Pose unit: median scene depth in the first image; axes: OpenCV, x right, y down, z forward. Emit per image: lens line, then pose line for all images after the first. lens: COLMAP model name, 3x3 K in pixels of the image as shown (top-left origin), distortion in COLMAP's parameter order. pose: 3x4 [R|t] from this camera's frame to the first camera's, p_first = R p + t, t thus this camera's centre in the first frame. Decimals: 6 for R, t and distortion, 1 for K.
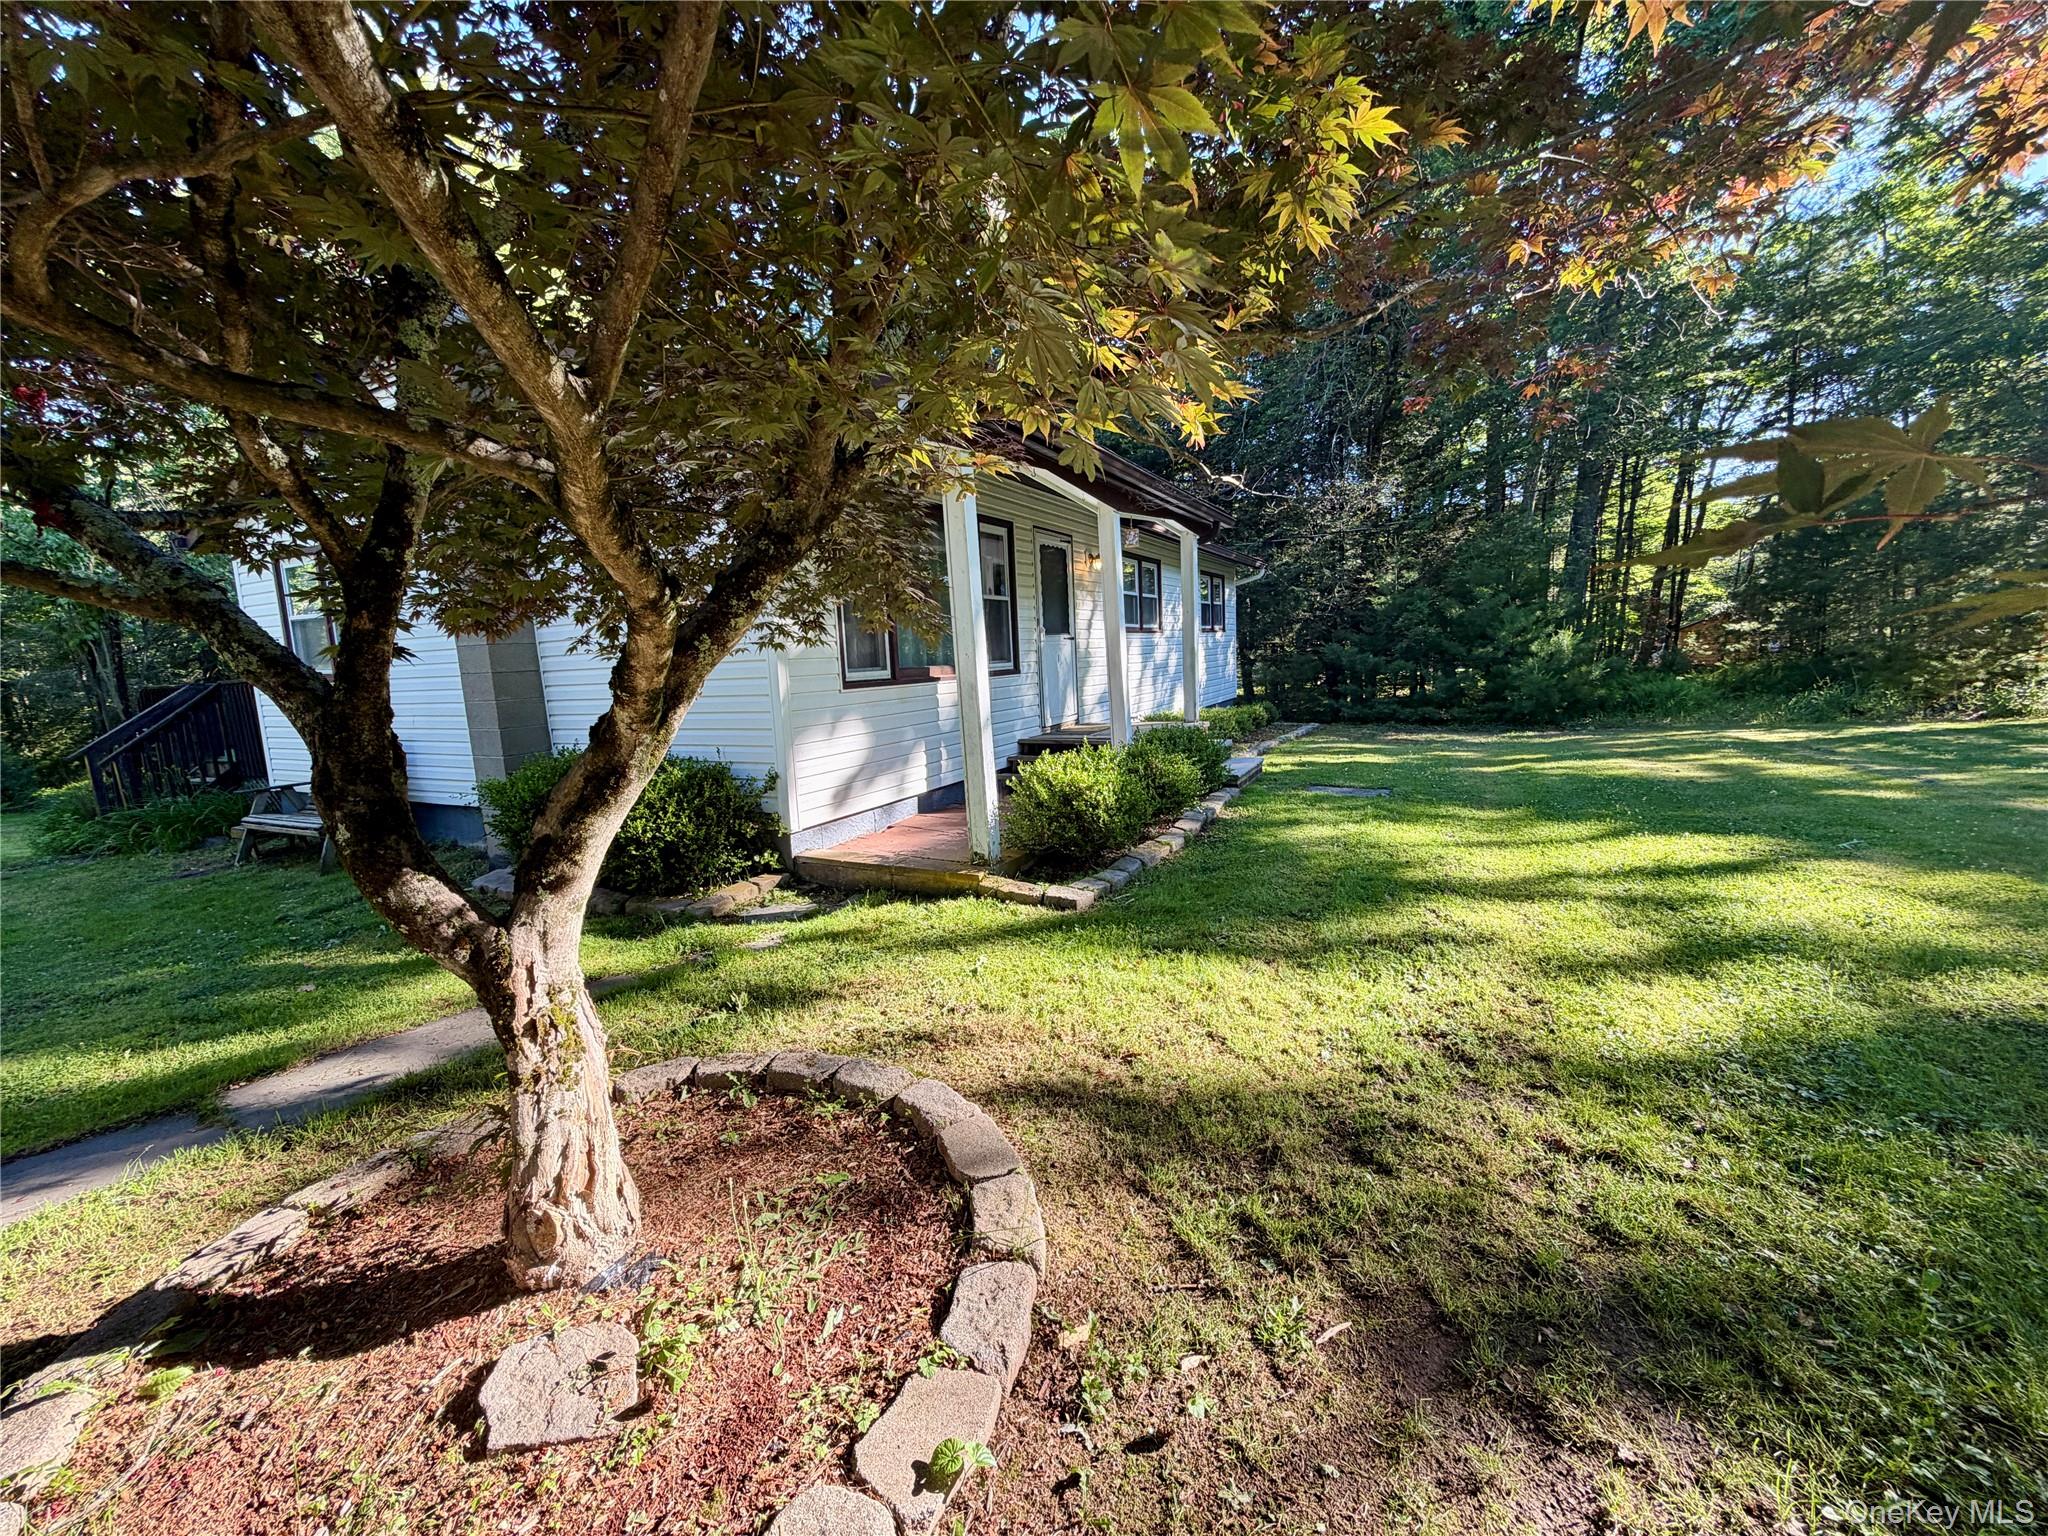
lens RADIAL K [[805.0, 0, 965.4], [0, 805.0, 767.2], [0, 0, 1]] dist [-0.000569, -0.000098]
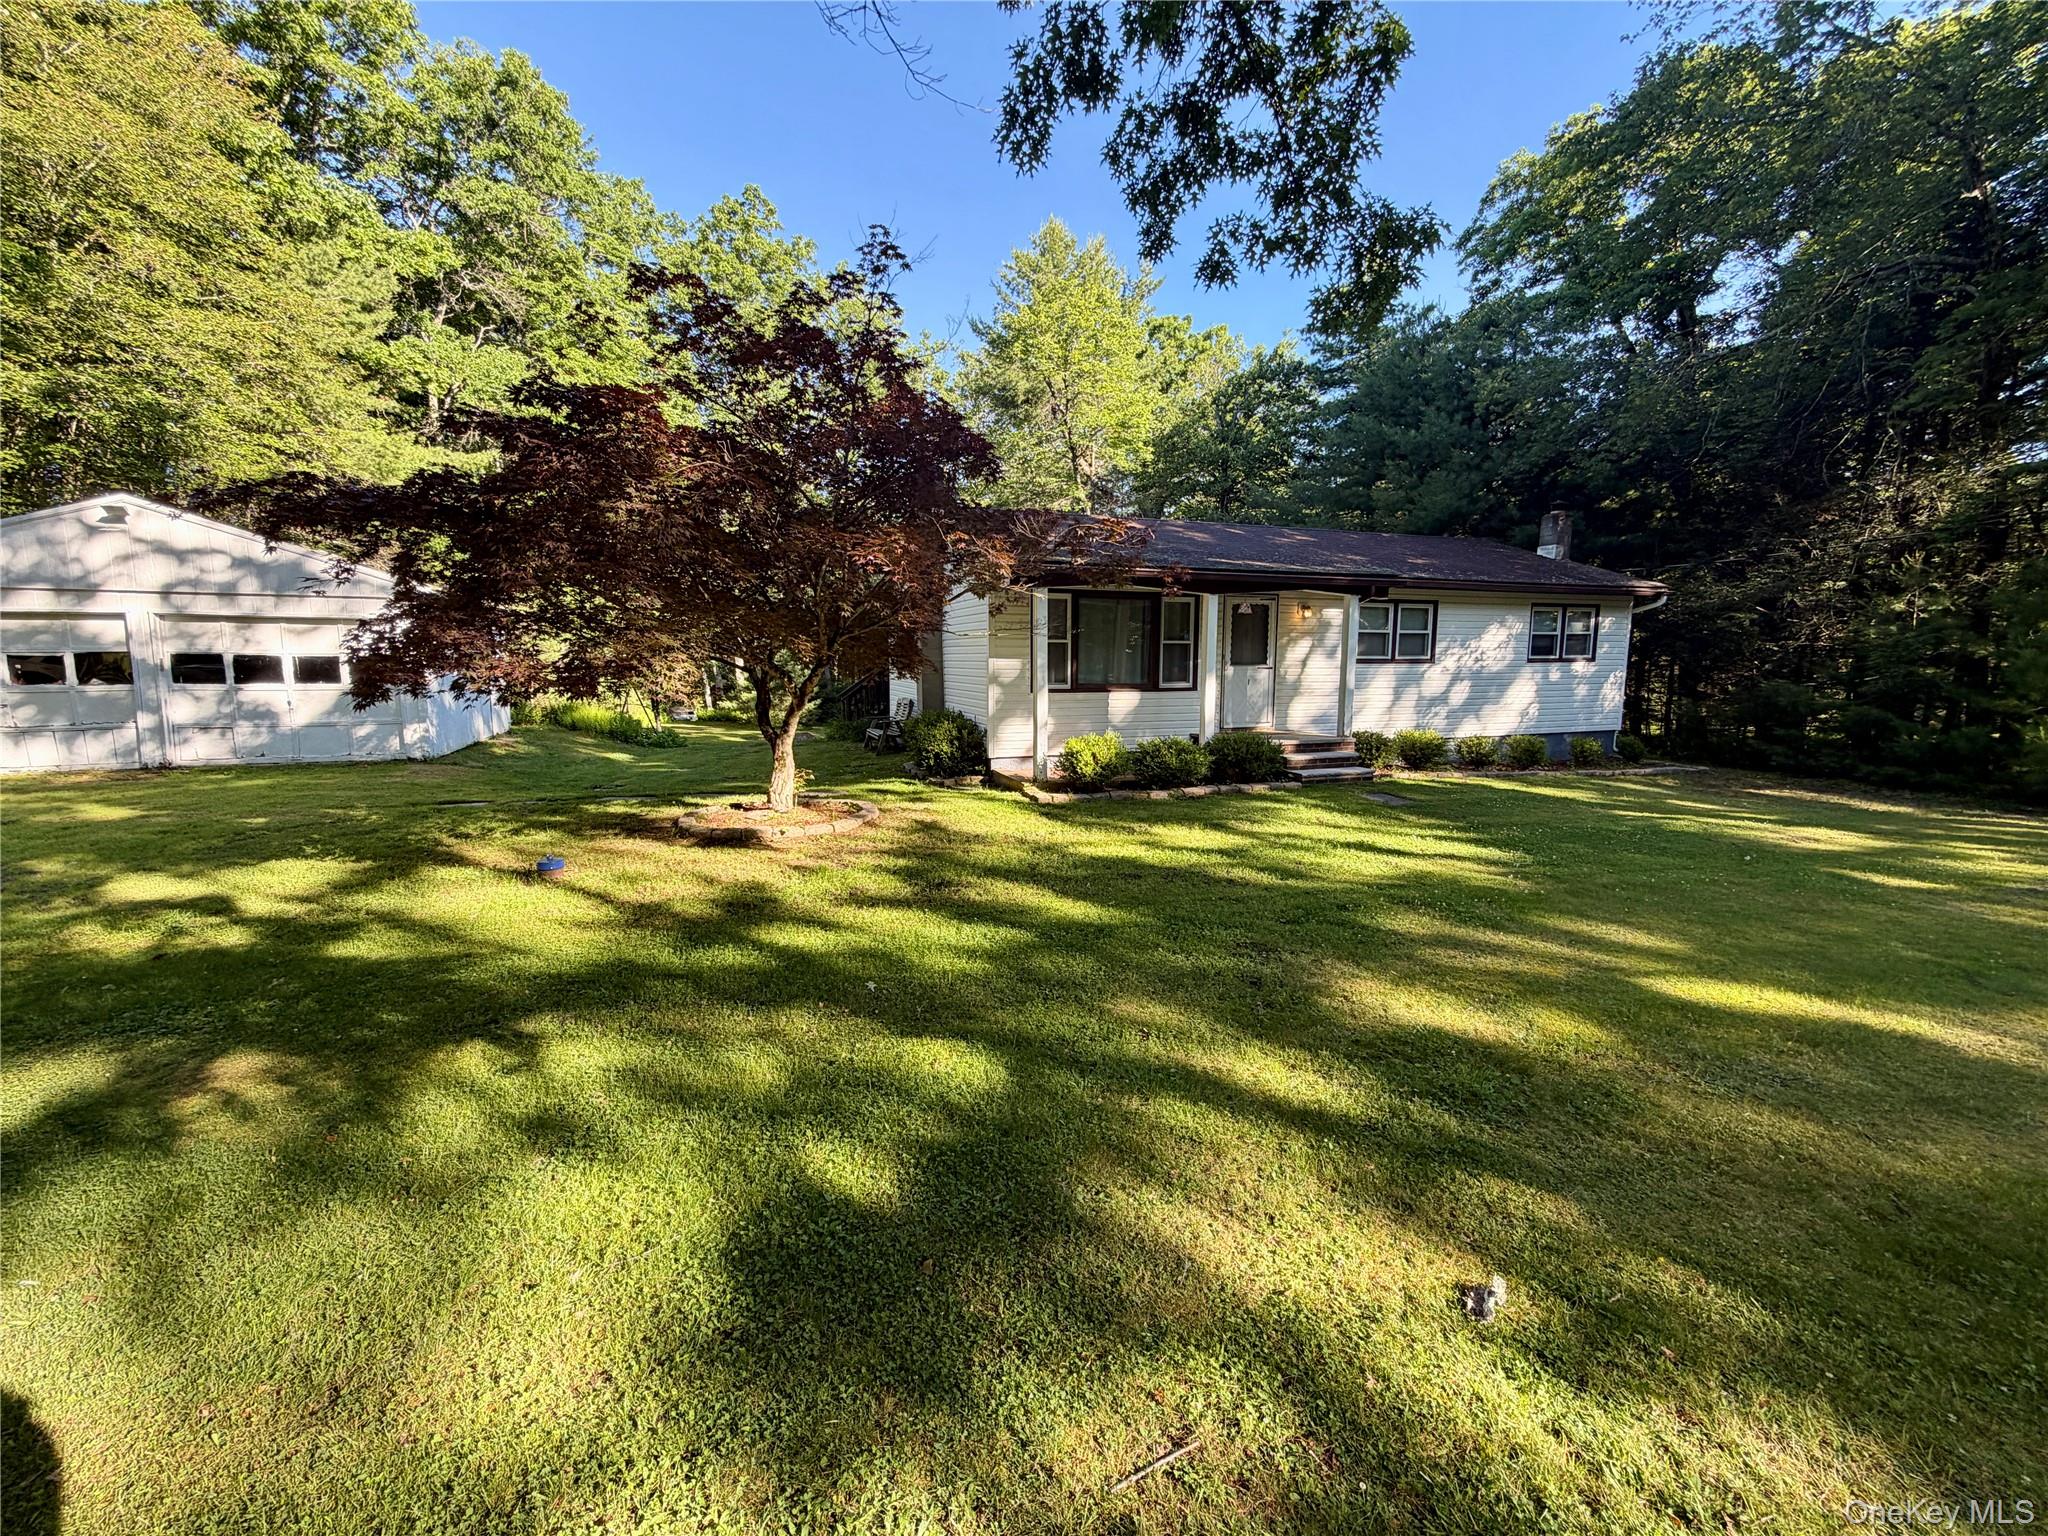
lens RADIAL K [[813.8, 0, 1021.6], [0, 813.8, 770.0], [0, 0, 1]] dist [-0.001681, -0.000544]
pose [[0.770958, 0.136048, -0.622185, 1.092836], [-0.124919, 0.990244, 0.061740, -0.029195], [0.624515, 0.030124, 0.780432, -0.569515]]
